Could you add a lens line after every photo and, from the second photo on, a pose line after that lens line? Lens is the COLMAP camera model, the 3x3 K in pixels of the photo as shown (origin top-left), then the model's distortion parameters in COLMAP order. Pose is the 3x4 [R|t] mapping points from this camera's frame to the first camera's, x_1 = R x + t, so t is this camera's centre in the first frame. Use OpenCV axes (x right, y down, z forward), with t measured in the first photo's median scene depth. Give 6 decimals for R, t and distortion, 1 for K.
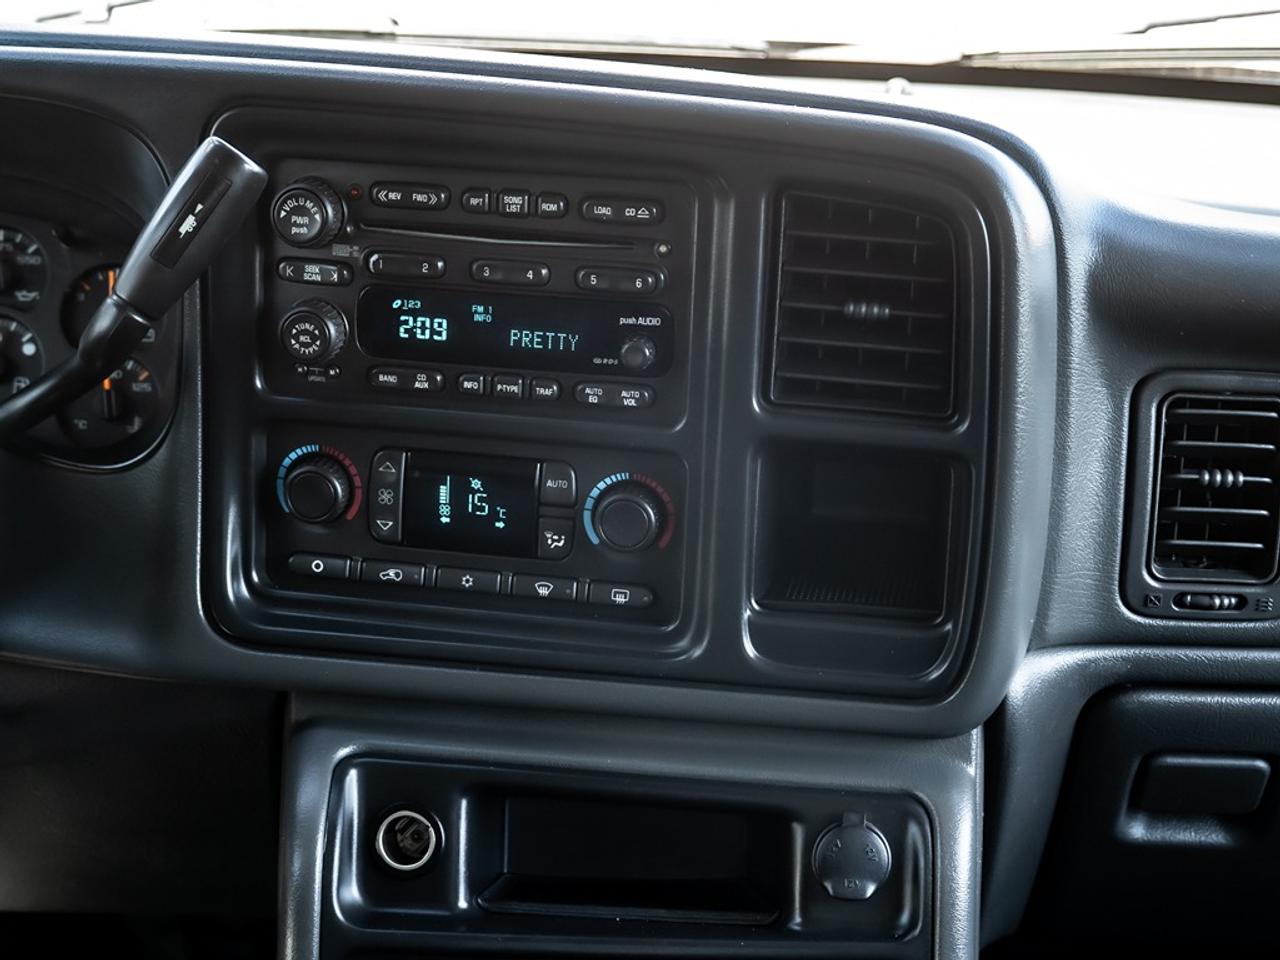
lens RADIAL K [[2443.2, 0, 610.0], [0, 2443.2, 440.3], [0, 0, 1]] dist [0.062443, 0.000000]
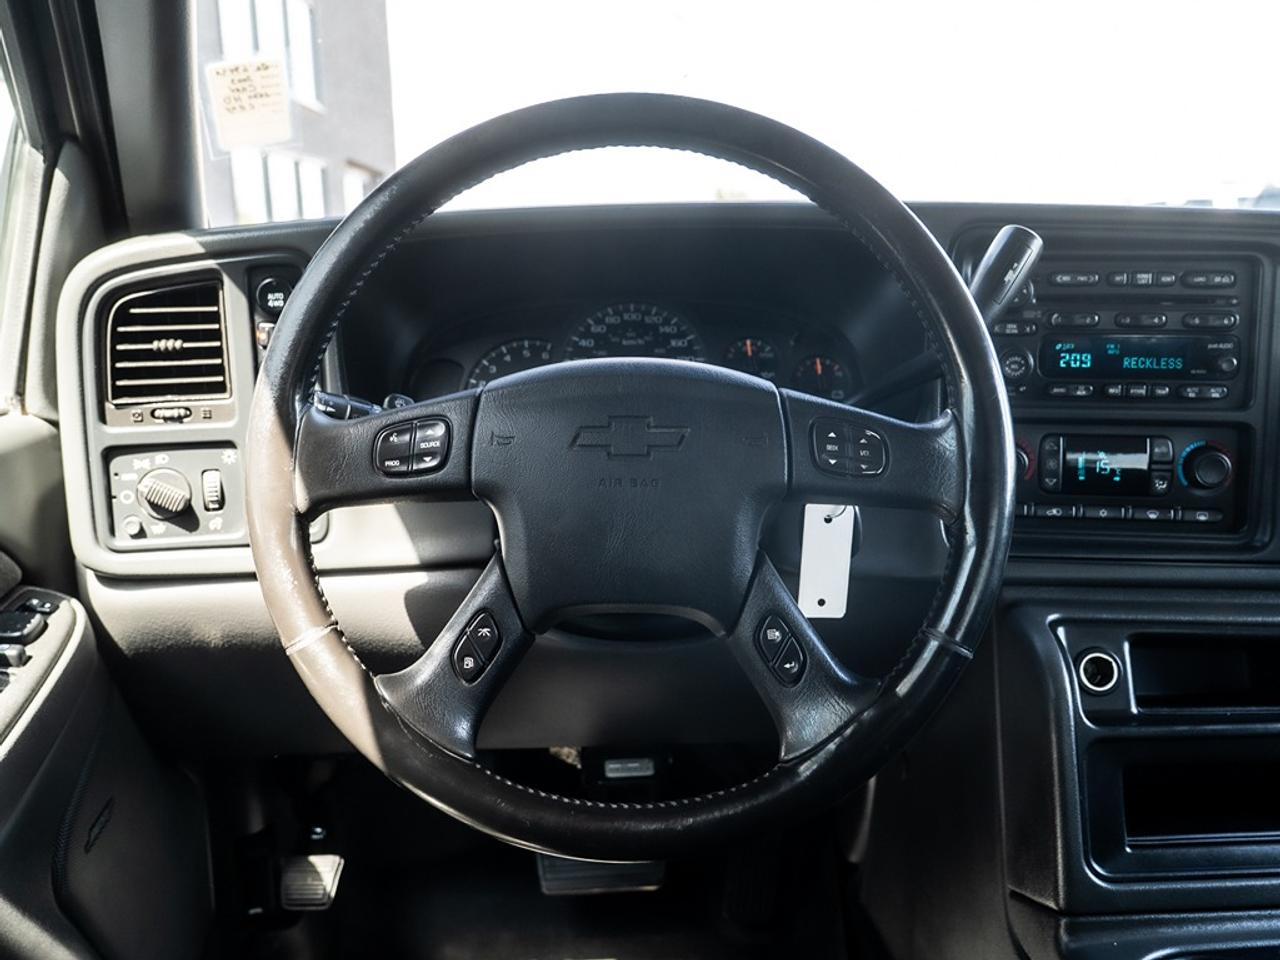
lens RADIAL K [[978.6, 0, 633.7], [0, 978.6, 460.0], [0, 0, 1]] dist [-0.001799, -0.025184]
pose [[0.998190, -0.039727, 0.045142, -0.411617], [0.044250, 0.993584, -0.104076, 0.078108], [-0.040718, 0.105885, 0.993544, 0.358837]]
